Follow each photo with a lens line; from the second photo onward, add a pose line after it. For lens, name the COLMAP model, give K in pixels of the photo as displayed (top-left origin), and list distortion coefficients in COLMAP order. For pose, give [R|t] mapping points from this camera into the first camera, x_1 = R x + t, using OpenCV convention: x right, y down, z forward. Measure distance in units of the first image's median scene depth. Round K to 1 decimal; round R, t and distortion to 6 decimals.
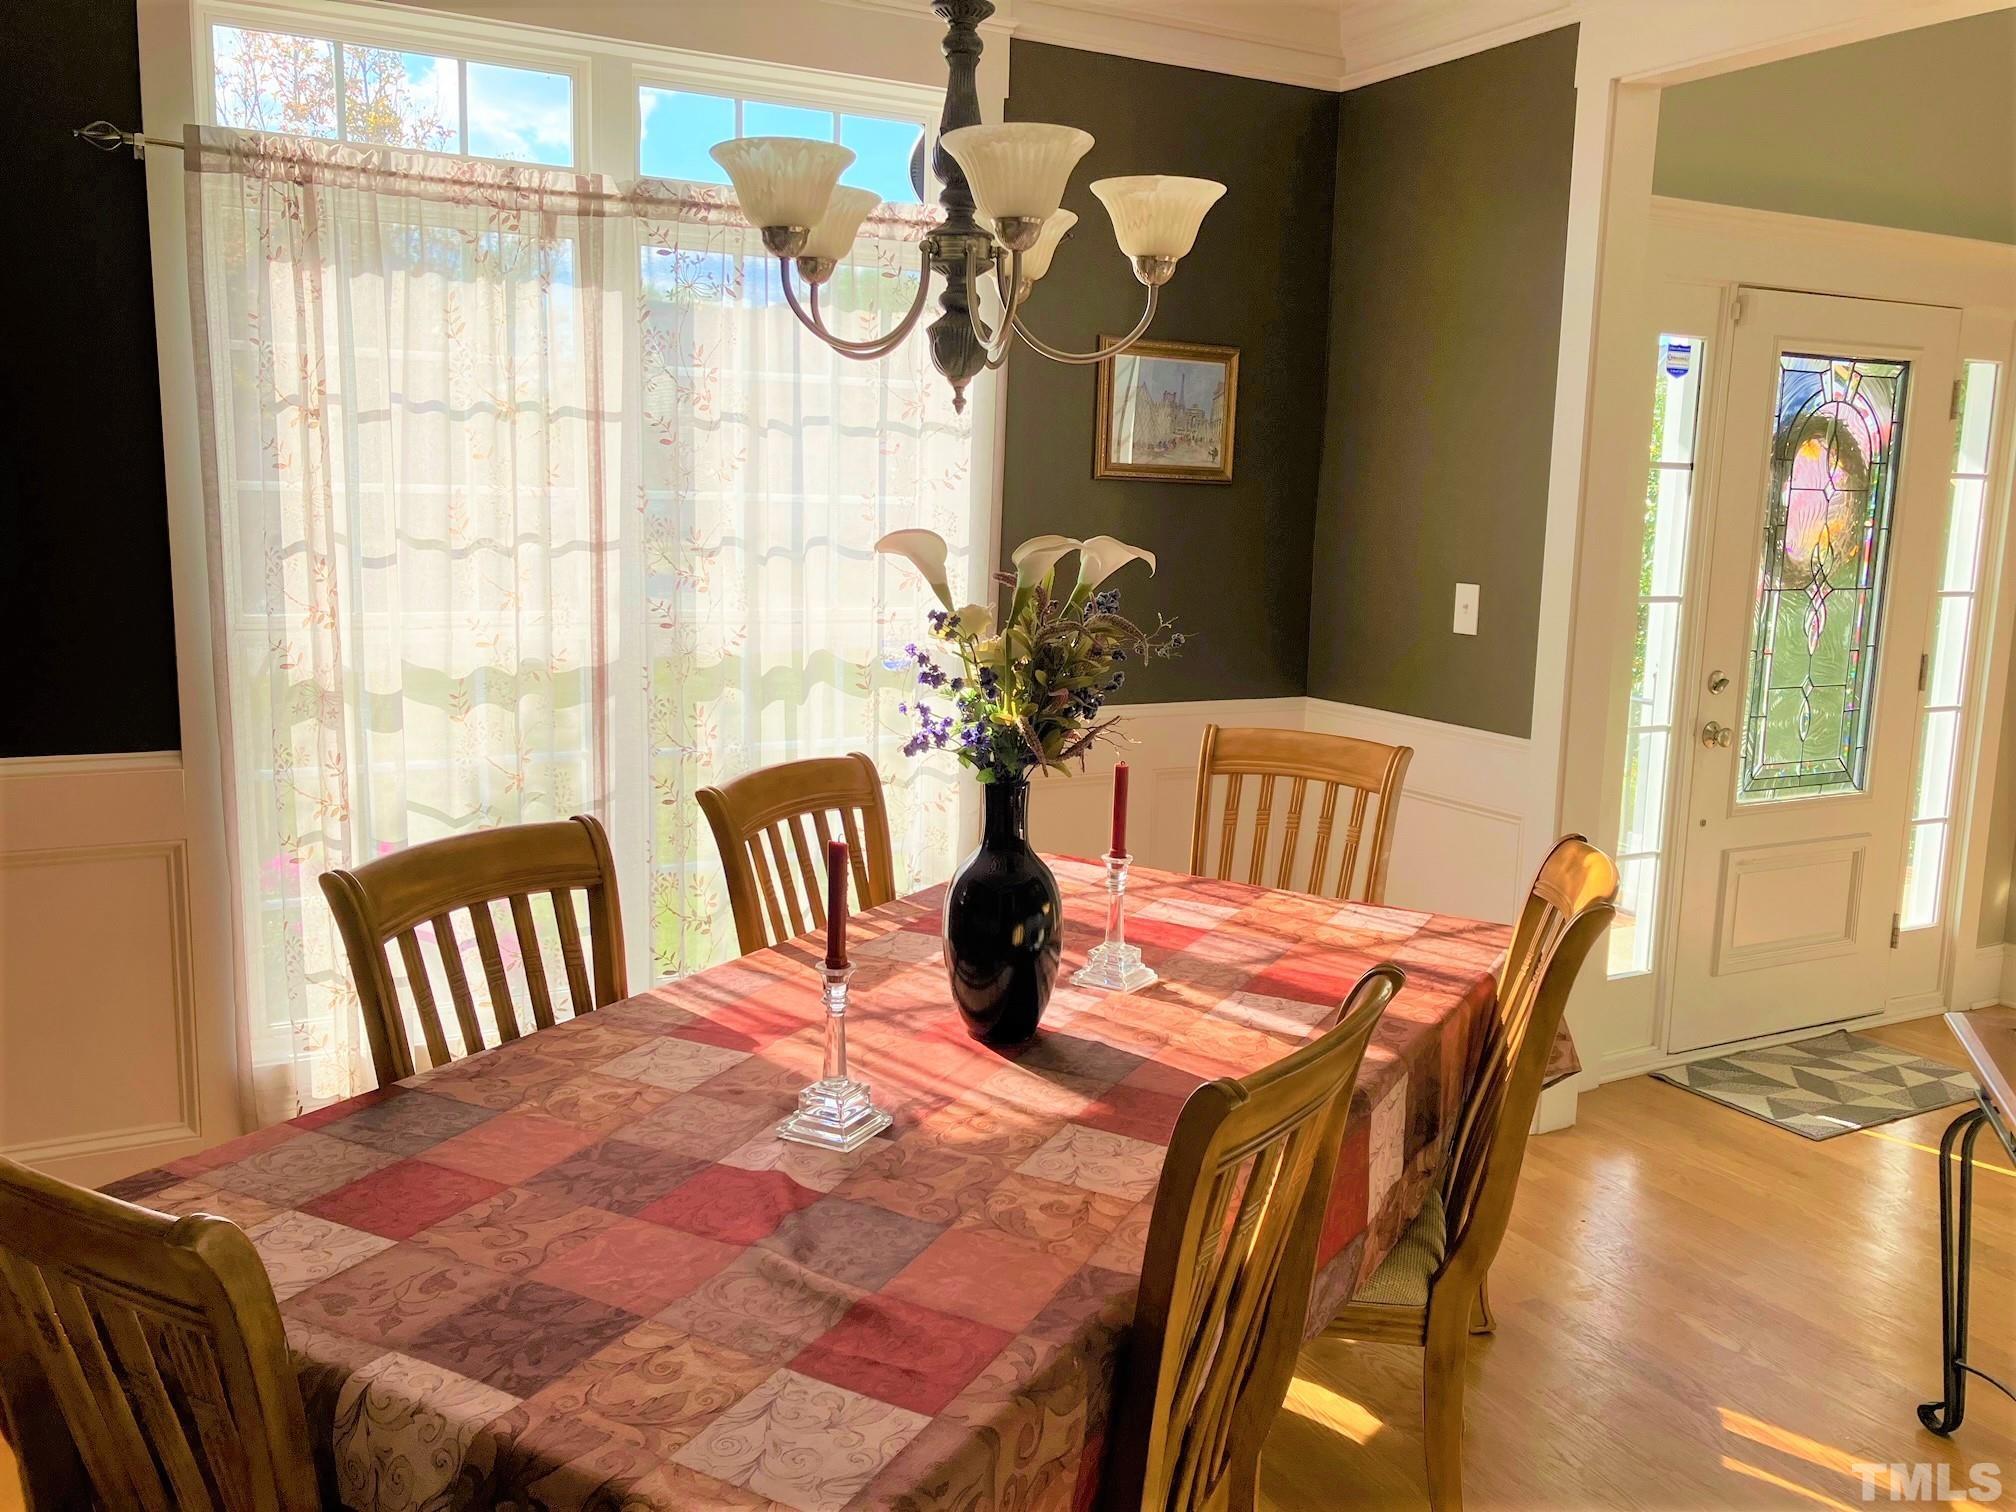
lens RADIAL K [[1653.3, 0, 1002.8], [0, 1653.3, 752.6], [0, 0, 1]] dist [0.024367, -0.005582]
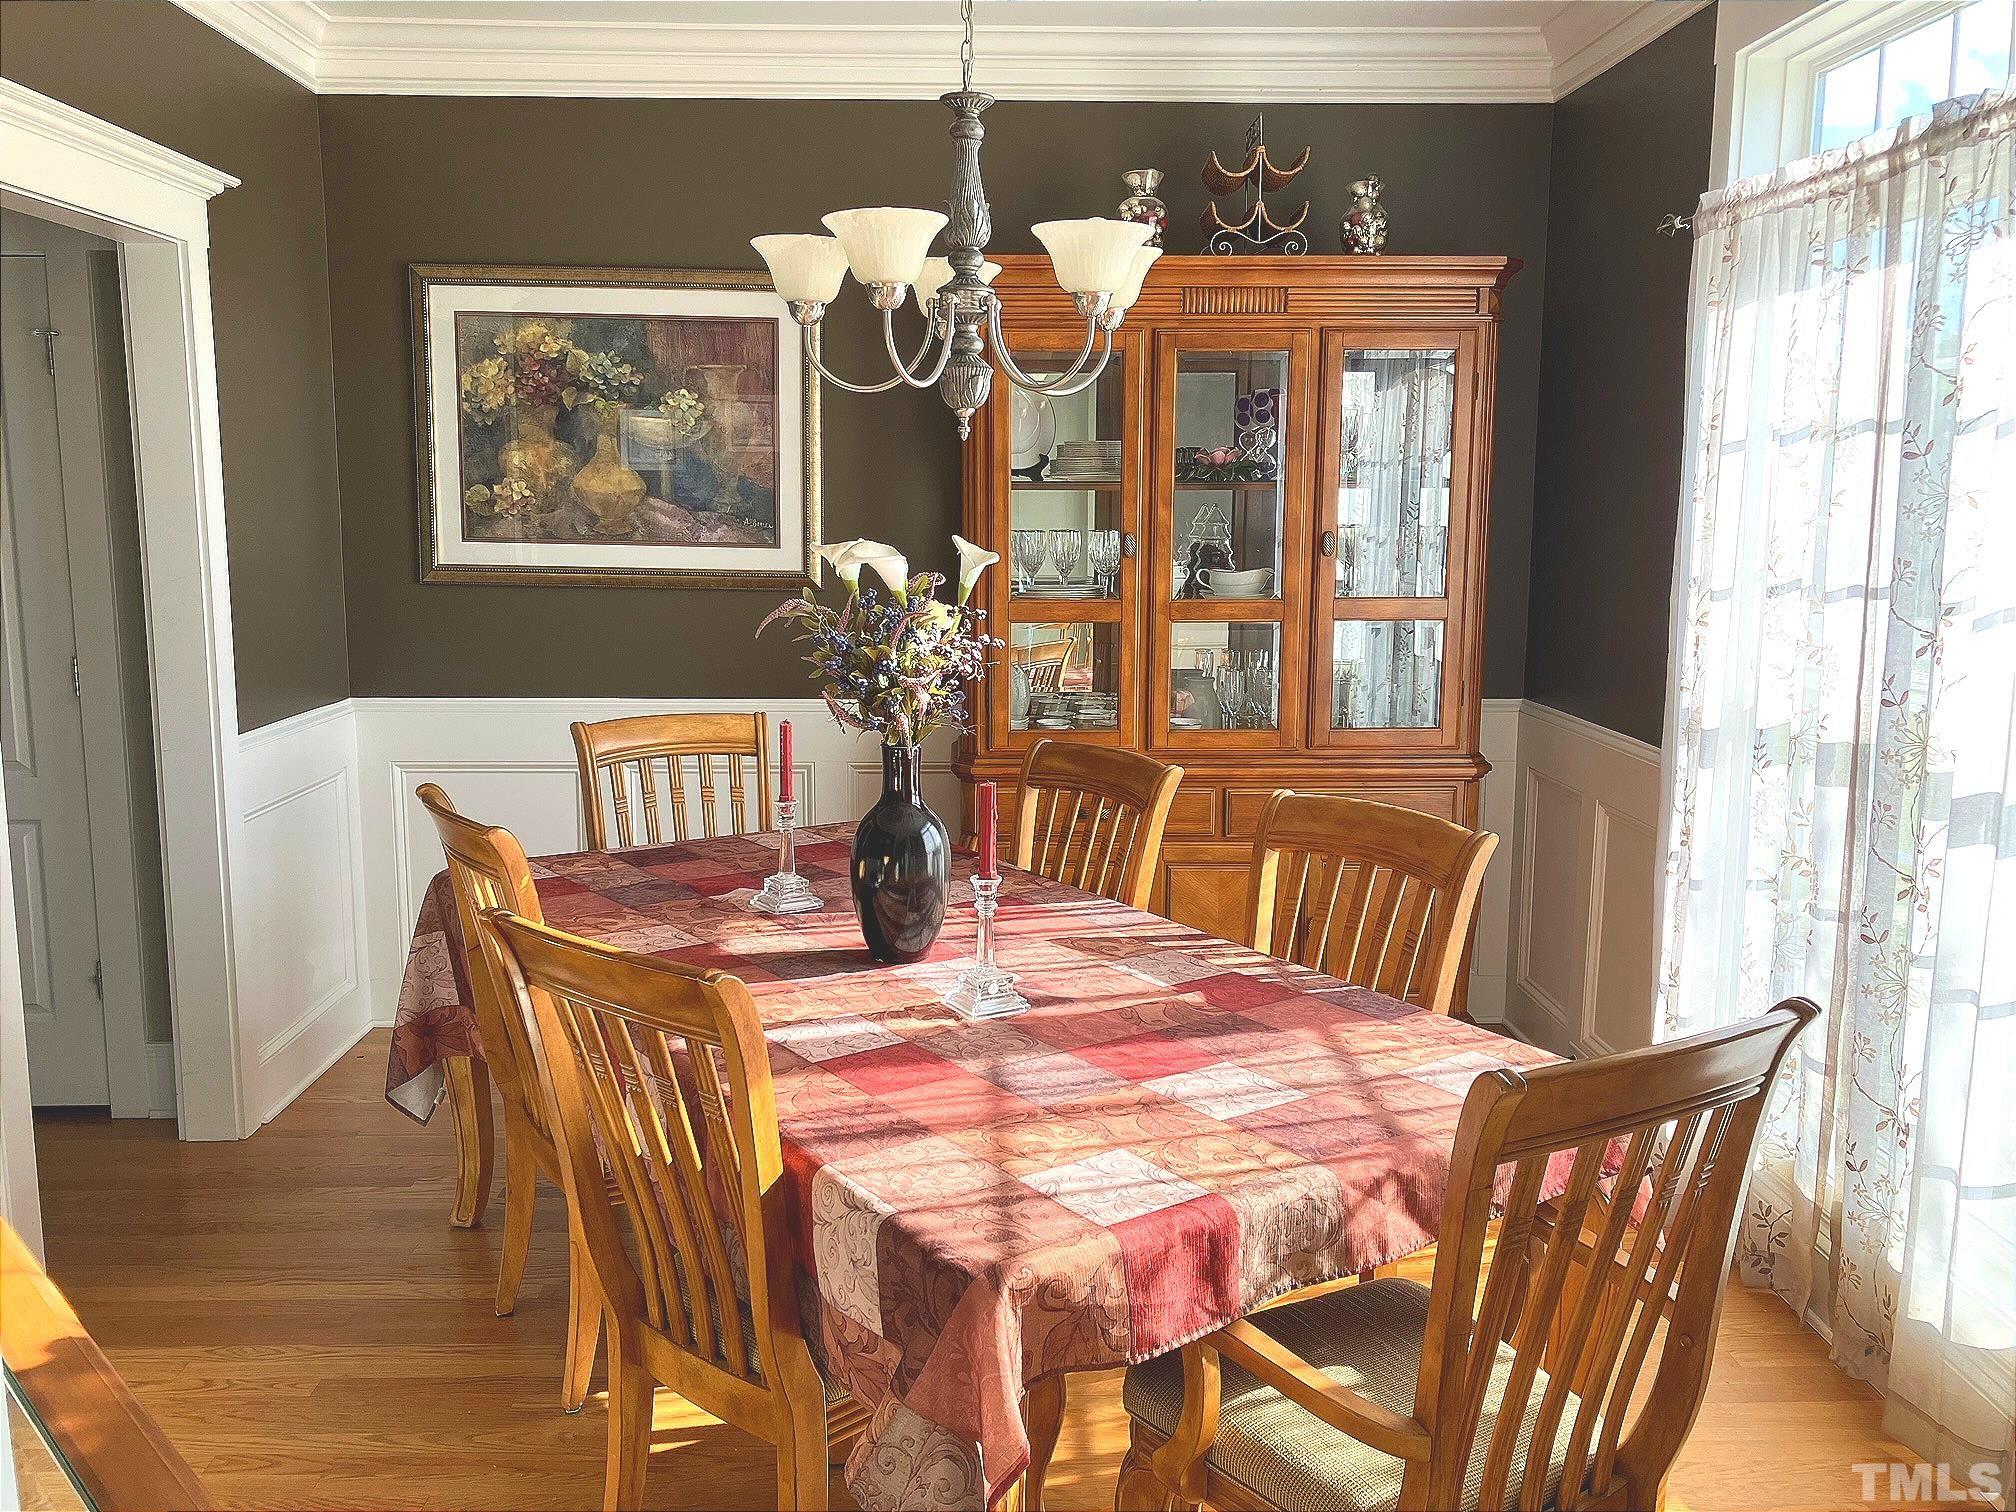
lens RADIAL K [[1653.3, 0, 1006.0], [0, 1653.3, 749.9], [0, 0, 1]] dist [0.024367, -0.005582]
pose [[-0.446938, 0.120759, -0.886377, 0.833324], [-0.153676, 0.965752, 0.209062, -0.198197], [0.881266, 0.229653, -0.413073, 1.253411]]
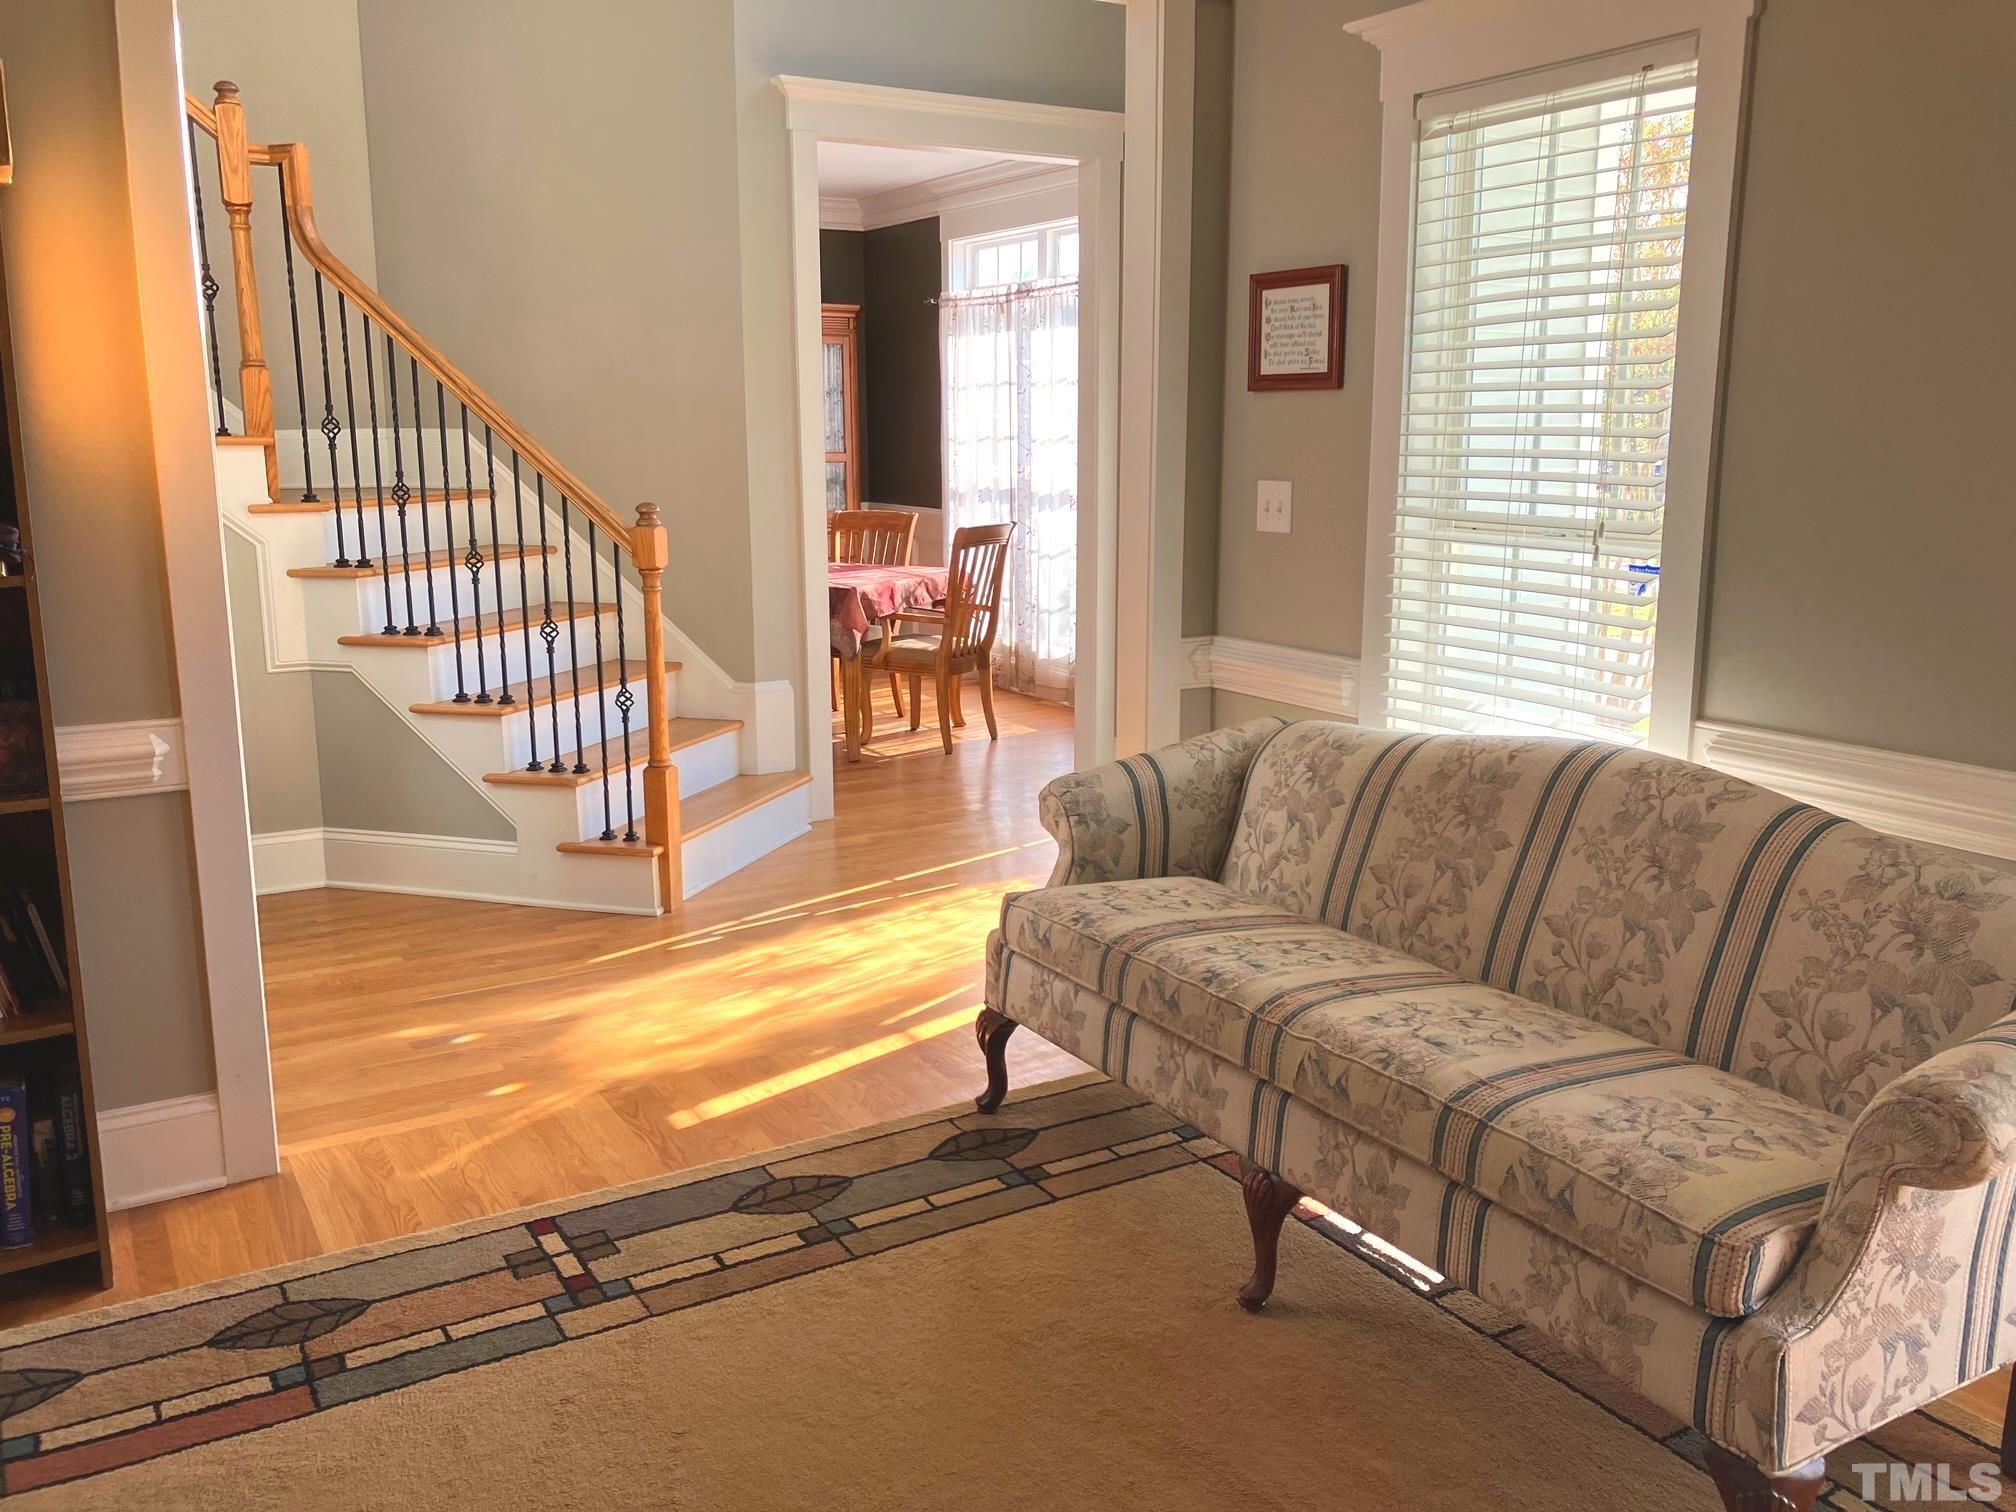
lens RADIAL K [[1653.3, 0, 1005.9], [0, 1653.3, 753.7], [0, 0, 1]] dist [0.024367, -0.005582]
pose [[0.038905, 0.186175, -0.981746, 2.854001], [-0.157390, 0.971368, 0.177970, -0.135076], [0.986770, 0.147593, 0.067093, 1.144458]]
